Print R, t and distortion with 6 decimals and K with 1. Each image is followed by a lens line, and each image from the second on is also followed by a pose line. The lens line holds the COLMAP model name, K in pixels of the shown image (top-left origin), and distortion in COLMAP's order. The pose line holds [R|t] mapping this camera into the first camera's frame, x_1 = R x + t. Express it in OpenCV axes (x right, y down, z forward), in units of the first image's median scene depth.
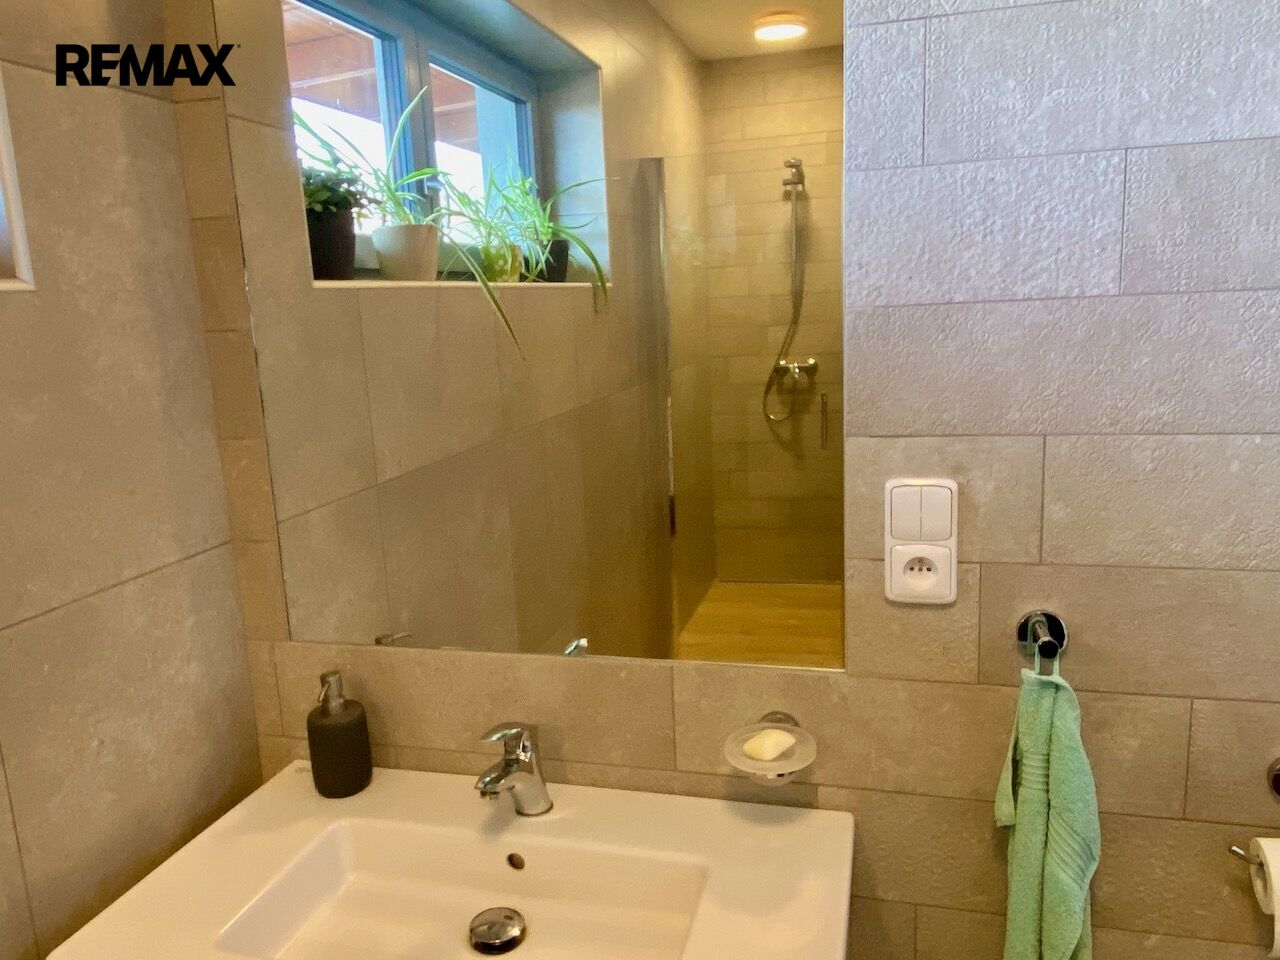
lens RADIAL K [[940.1, 0, 631.3], [0, 940.1, 470.3], [0, 0, 1]] dist [0.095238, 0.001155]
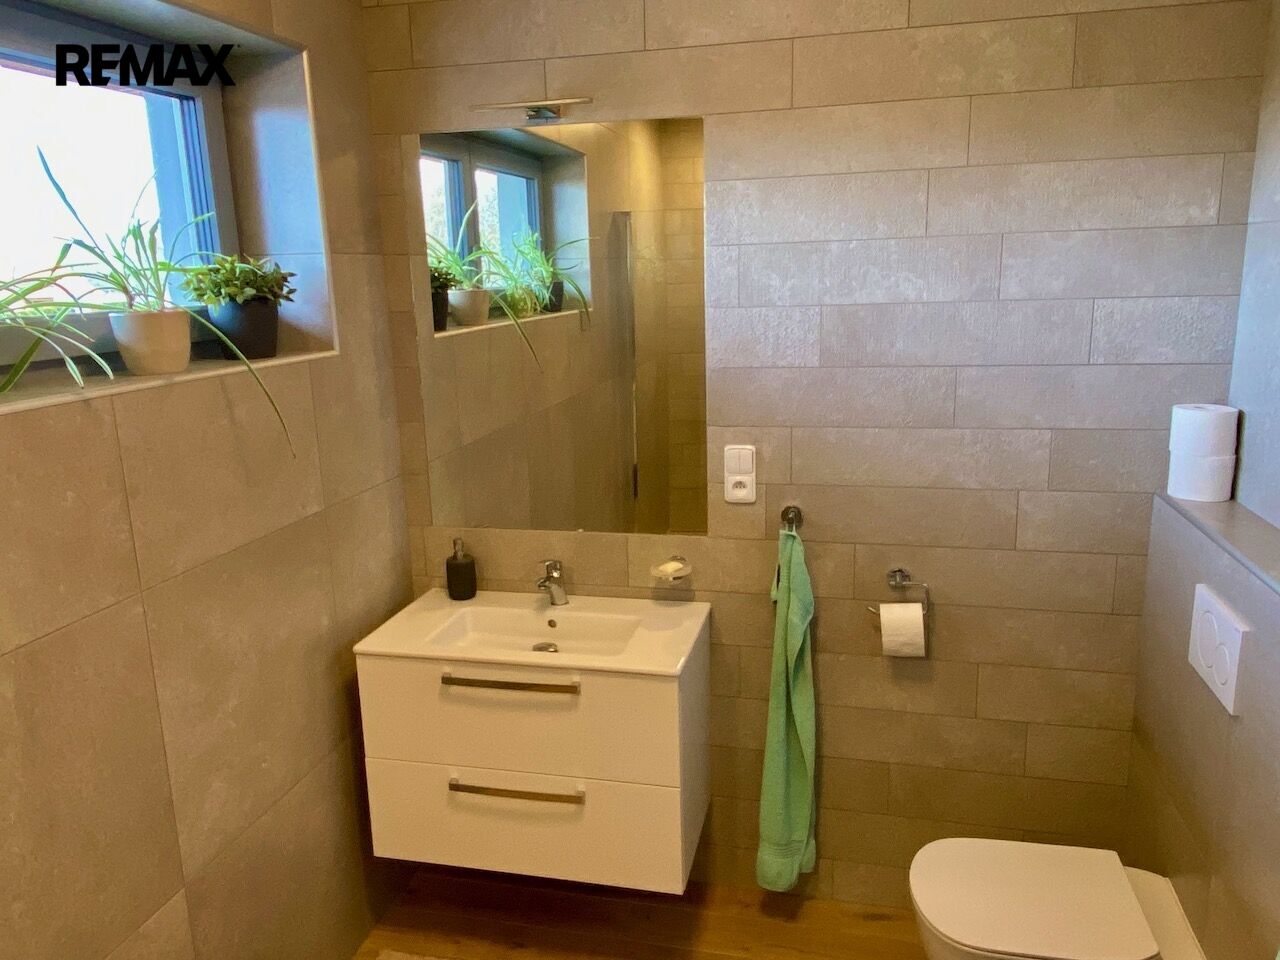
lens RADIAL K [[940.1, 0, 638.5], [0, 940.1, 482.6], [0, 0, 1]] dist [0.095238, 0.001155]
pose [[0.999154, 0.010670, 0.039719, -0.015406], [-0.012287, 0.999096, 0.040695, 0.007867], [-0.039249, -0.041149, 0.998382, -1.063199]]
